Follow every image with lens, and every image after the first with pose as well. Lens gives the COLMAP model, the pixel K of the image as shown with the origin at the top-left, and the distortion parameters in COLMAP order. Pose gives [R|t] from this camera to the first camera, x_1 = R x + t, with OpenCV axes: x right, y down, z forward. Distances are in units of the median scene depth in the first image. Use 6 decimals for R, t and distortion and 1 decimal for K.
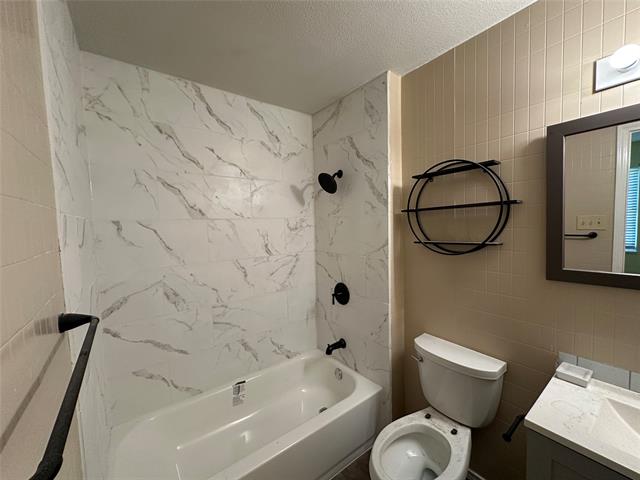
lens RADIAL K [[258.9, 0, 319.8], [0, 258.9, 238.8], [0, 0, 1]] dist [-0.002861, 0.000901]
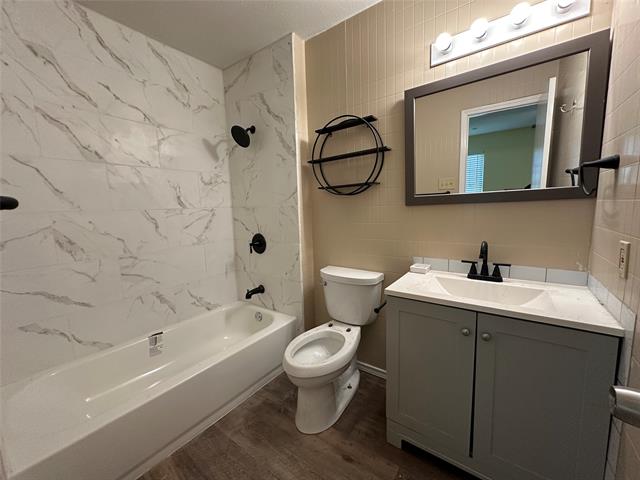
lens RADIAL K [[258.9, 0, 321.9], [0, 258.9, 239.6], [0, 0, 1]] dist [-0.002861, 0.000901]
pose [[0.954757, -0.038620, 0.294867, 0.021542], [0.022064, 0.997998, 0.059273, 0.165100], [-0.296566, -0.050085, 0.953698, -0.133100]]
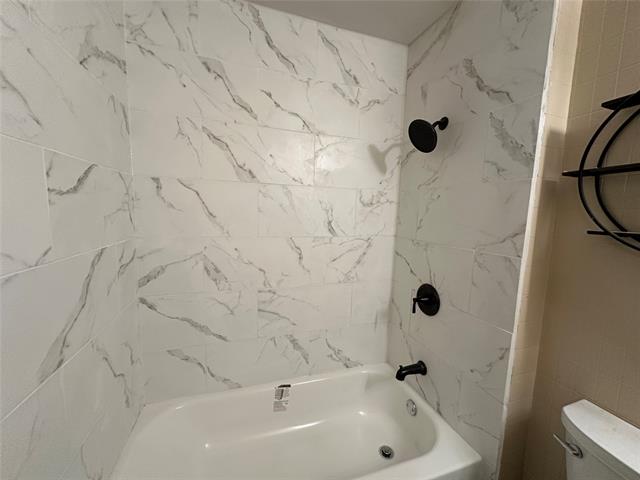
lens RADIAL K [[258.9, 0, 317.8], [0, 258.9, 238.6], [0, 0, 1]] dist [-0.002861, 0.000901]
pose [[0.944151, 0.092894, -0.316149, 0.011598], [-0.077138, 0.995089, 0.062022, 0.033123], [0.320358, -0.034171, 0.946680, 0.299767]]
